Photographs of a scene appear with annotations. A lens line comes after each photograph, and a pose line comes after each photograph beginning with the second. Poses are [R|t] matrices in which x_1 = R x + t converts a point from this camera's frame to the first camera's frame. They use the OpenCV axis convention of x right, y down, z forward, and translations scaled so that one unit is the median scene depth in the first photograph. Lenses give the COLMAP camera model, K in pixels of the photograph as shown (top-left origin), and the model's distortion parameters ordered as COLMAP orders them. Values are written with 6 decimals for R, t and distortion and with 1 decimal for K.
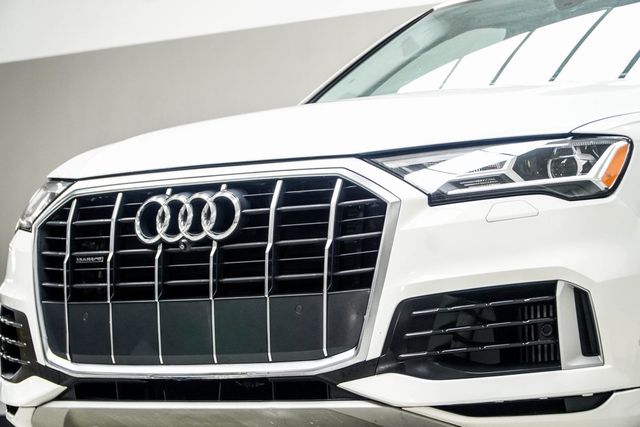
lens RADIAL K [[2375.1, 0, 320.0], [0, 2375.1, 213.5], [0, 0, 1]] dist [-0.674145, 1.583822]
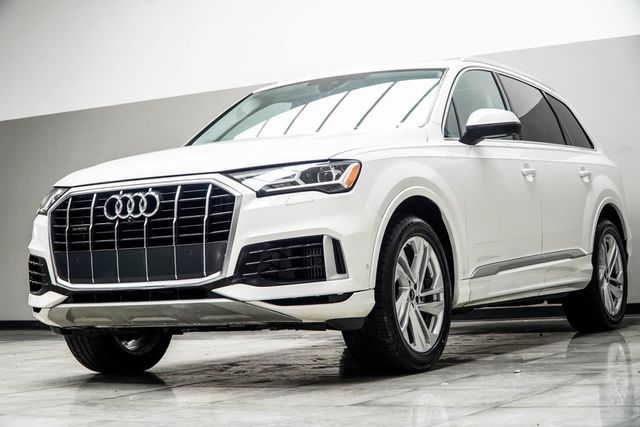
lens RADIAL K [[1343.1, 0, 287.5], [0, 1343.1, 215.3], [0, 0, 1]] dist [-0.040981, 0.127436]
pose [[0.996988, -0.016617, 0.075757, -0.012327], [0.016148, 0.999847, 0.006797, 0.004108], [-0.075858, -0.005554, 0.997103, -0.100445]]
